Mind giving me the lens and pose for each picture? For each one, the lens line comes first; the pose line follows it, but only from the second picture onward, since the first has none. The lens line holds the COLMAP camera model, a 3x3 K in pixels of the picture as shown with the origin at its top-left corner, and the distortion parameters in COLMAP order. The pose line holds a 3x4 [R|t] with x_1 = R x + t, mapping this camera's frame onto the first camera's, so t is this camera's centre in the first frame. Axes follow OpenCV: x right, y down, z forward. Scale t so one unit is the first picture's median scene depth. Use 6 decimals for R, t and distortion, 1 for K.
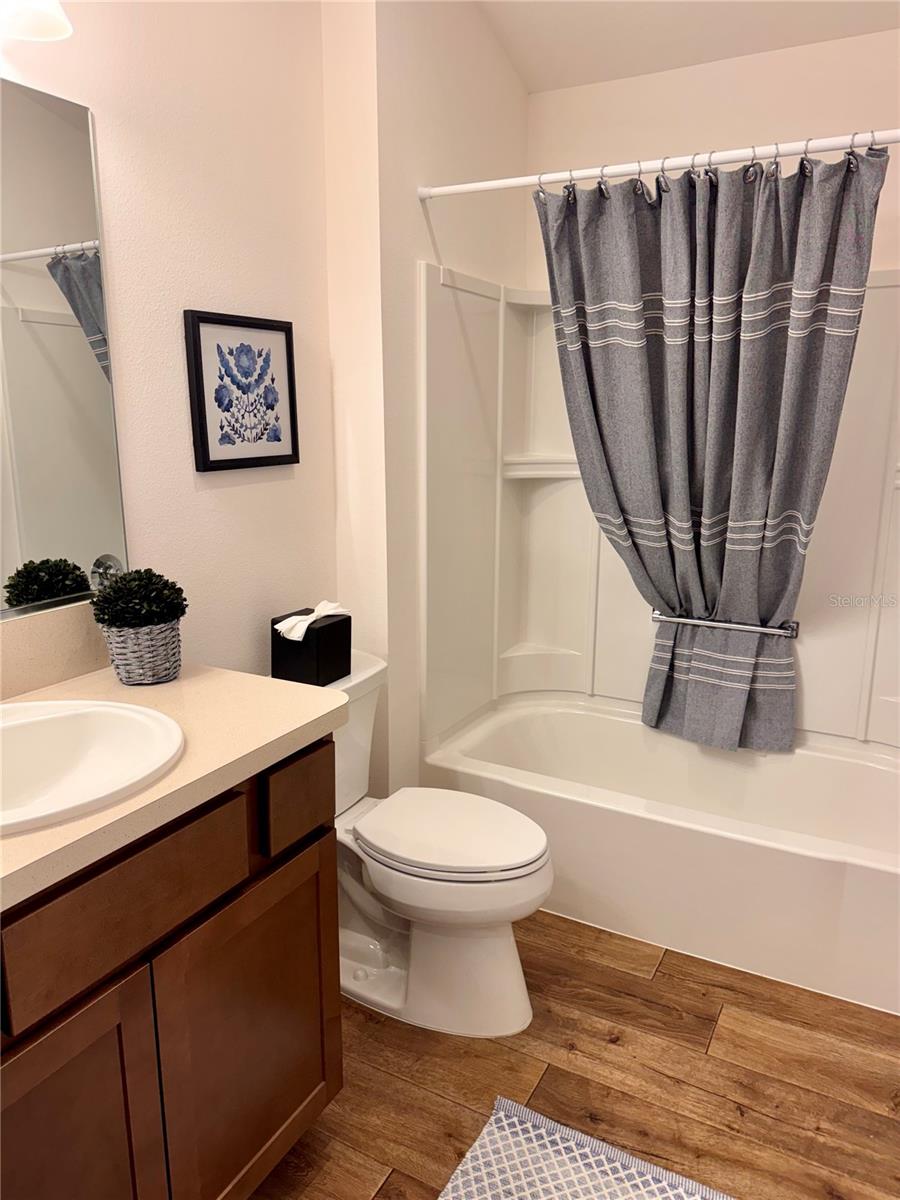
lens RADIAL K [[868.5, 0, 414.7], [0, 868.5, 606.4], [0, 0, 1]] dist [0.051667, -0.068889]
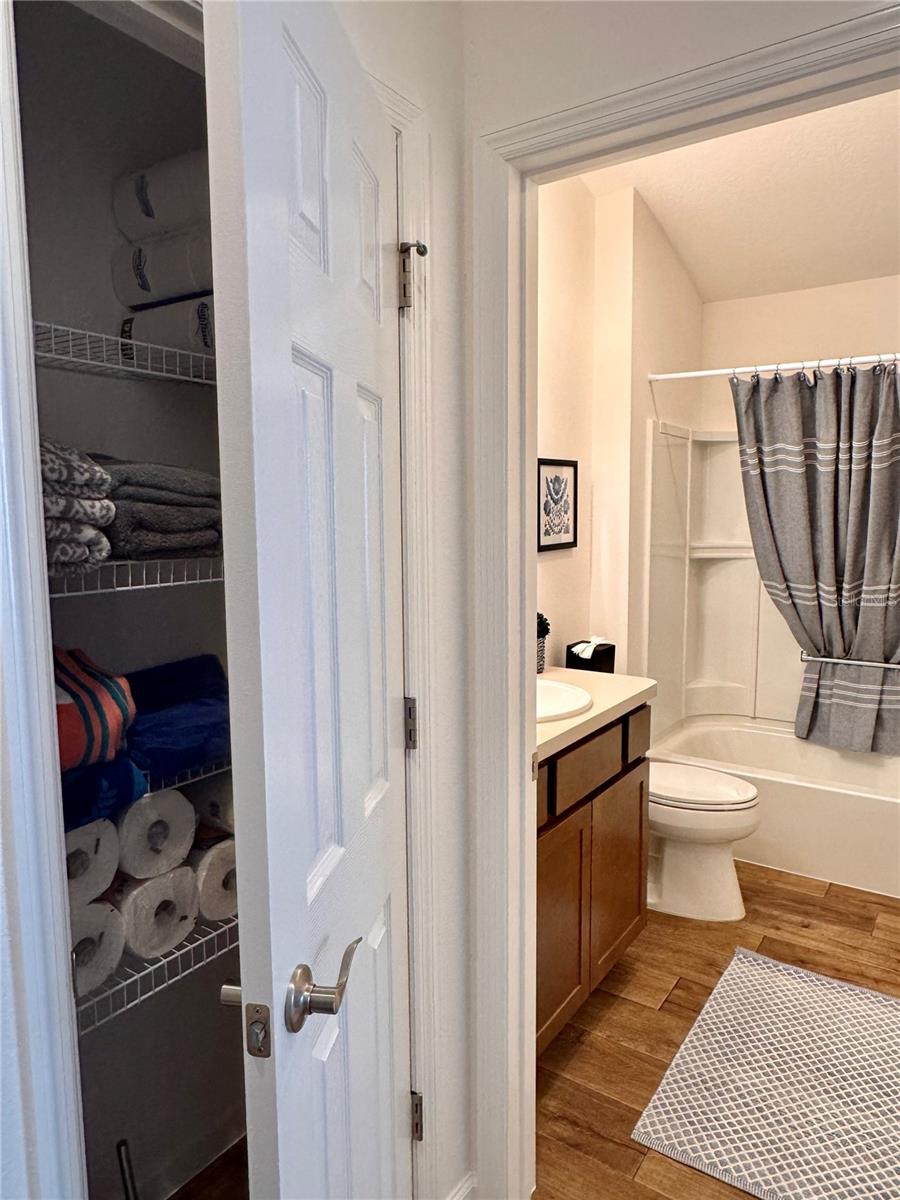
lens RADIAL K [[784.5, 0, 442.2], [0, 784.5, 601.6], [0, 0, 1]] dist [0.000665, 0.000435]
pose [[0.995612, 0.002631, -0.093541, -0.246923], [-0.012272, 0.994642, -0.102647, 0.080371], [0.092770, 0.103345, 0.990310, -0.410936]]
